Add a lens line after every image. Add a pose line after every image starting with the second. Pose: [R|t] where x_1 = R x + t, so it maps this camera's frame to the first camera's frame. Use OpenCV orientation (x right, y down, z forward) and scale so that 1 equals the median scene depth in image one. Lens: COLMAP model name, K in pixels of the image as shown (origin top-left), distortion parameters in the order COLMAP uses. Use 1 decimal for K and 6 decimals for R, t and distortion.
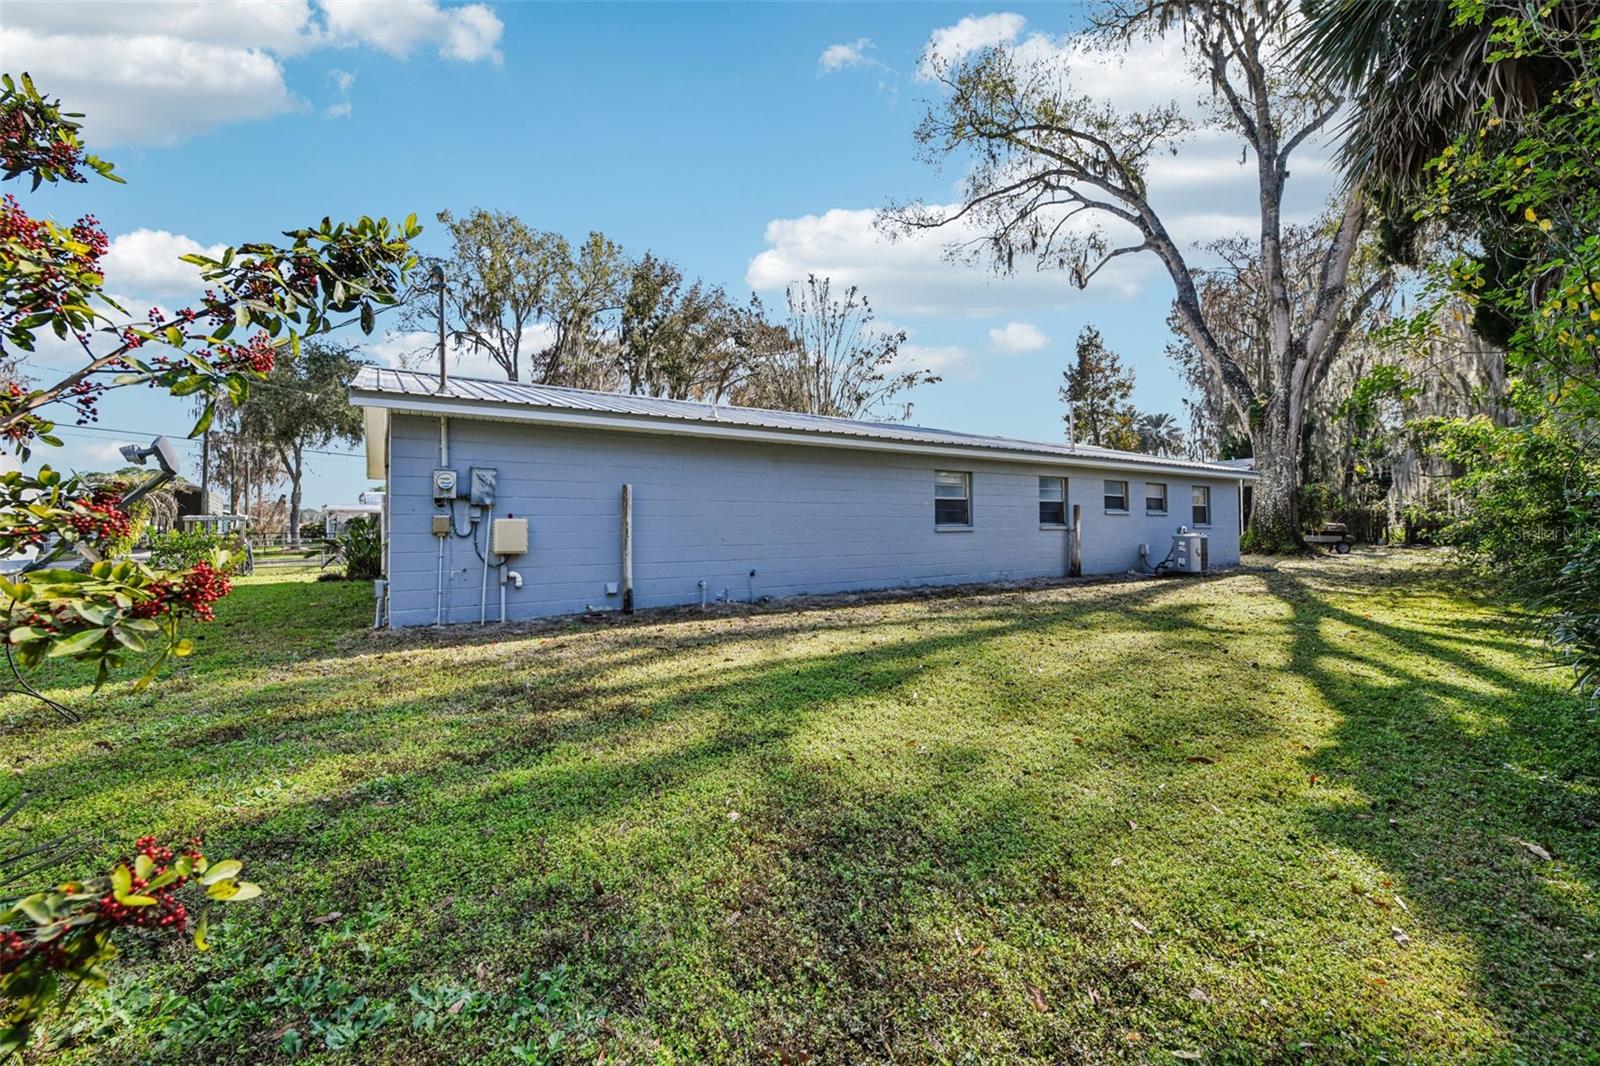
lens RADIAL K [[646.0, 0, 801.9], [0, 646.0, 524.9], [0, 0, 1]] dist [-0.008437, -0.004272]
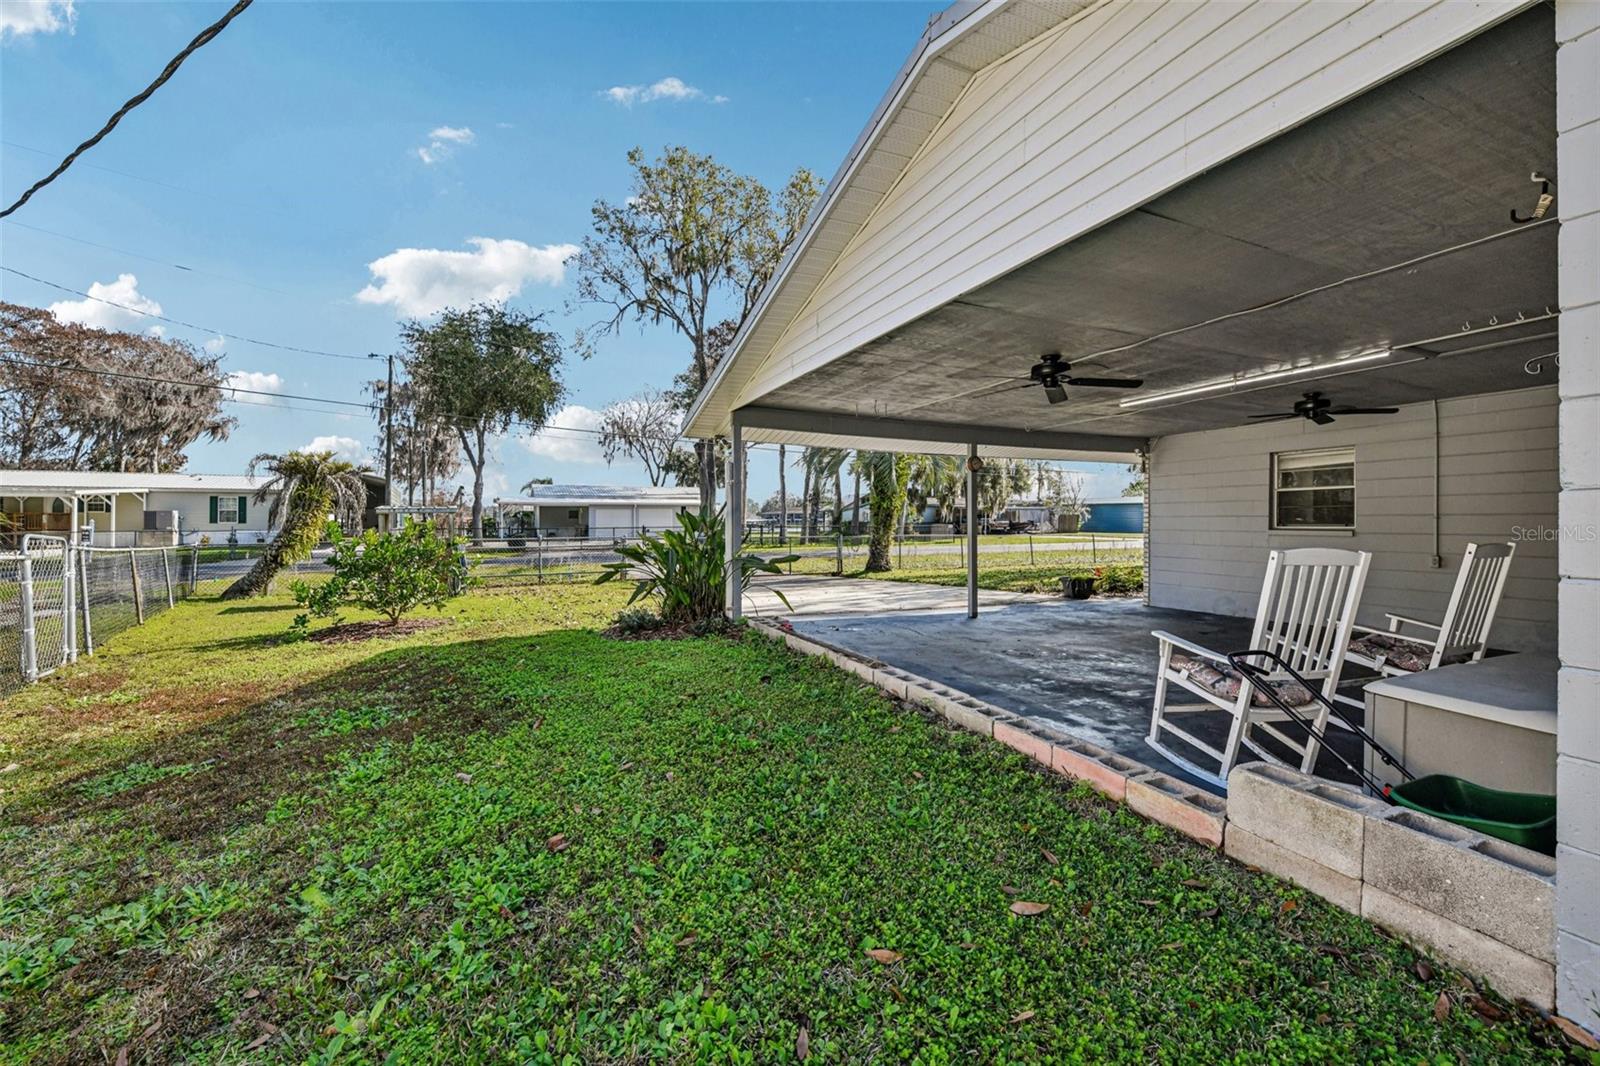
lens RADIAL K [[646.0, 0, 797.7], [0, 646.0, 529.6], [0, 0, 1]] dist [-0.008437, -0.004272]
pose [[0.985164, 0.005888, -0.171513, -0.185944], [-0.003427, 0.999887, 0.014639, -0.000532], [0.171580, -0.013834, 0.985073, 0.182968]]
